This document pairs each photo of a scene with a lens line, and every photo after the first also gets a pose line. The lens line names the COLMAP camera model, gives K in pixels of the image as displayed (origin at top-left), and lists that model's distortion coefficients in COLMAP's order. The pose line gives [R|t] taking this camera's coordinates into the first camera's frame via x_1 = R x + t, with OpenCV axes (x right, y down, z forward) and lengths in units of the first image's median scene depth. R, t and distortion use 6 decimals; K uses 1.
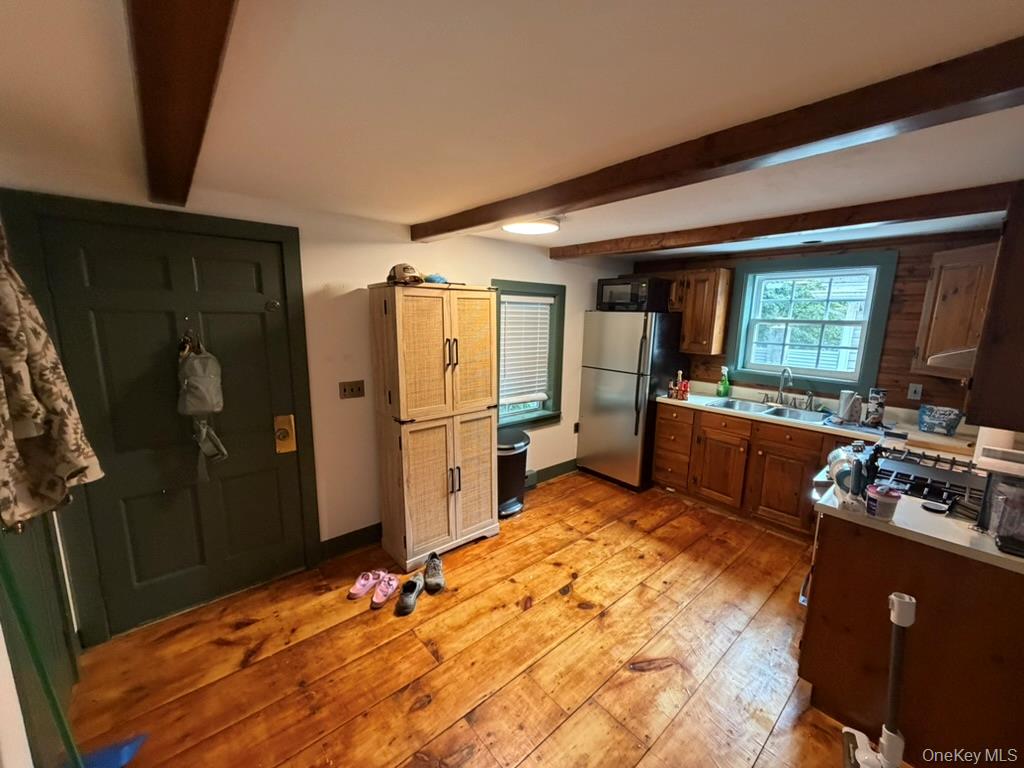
lens RADIAL K [[404.9, 0, 512.6], [0, 404.9, 385.1], [0, 0, 1]] dist [-0.002024, 0.000112]
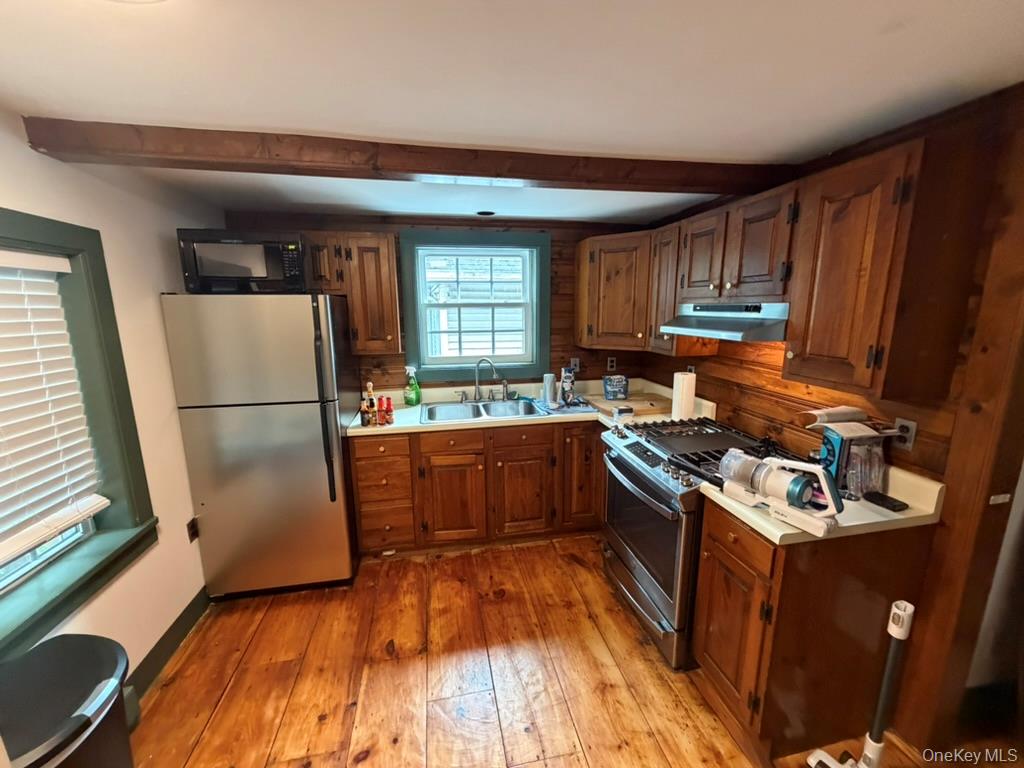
lens RADIAL K [[404.9, 0, 509.0], [0, 404.9, 385.9], [0, 0, 1]] dist [-0.002024, 0.000112]
pose [[0.497242, -0.188836, 0.846812, -0.047277], [0.167421, 0.978566, 0.119908, -0.082003], [-0.851305, 0.082151, 0.518199, 0.519354]]
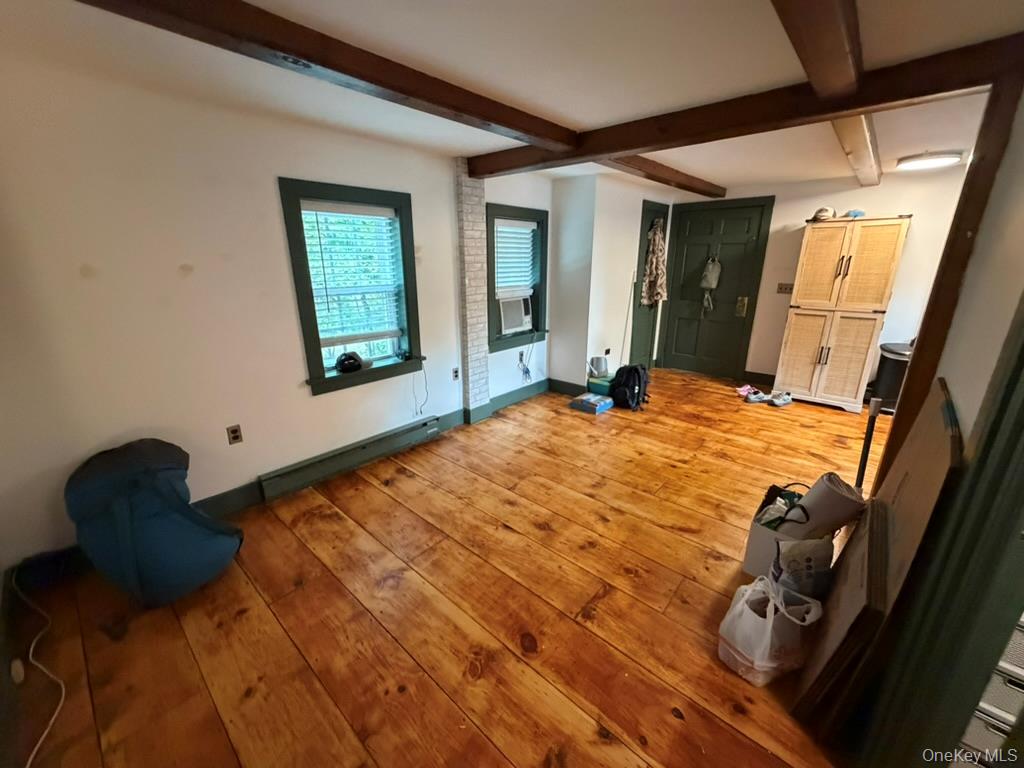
lens RADIAL K [[404.9, 0, 510.5], [0, 404.9, 384.7], [0, 0, 1]] dist [-0.002024, 0.000112]
pose [[0.135031, 0.275251, -0.951842, 1.139798], [-0.167978, 0.953094, 0.251783, 0.156652], [0.976499, 0.125890, 0.174933, -0.361096]]
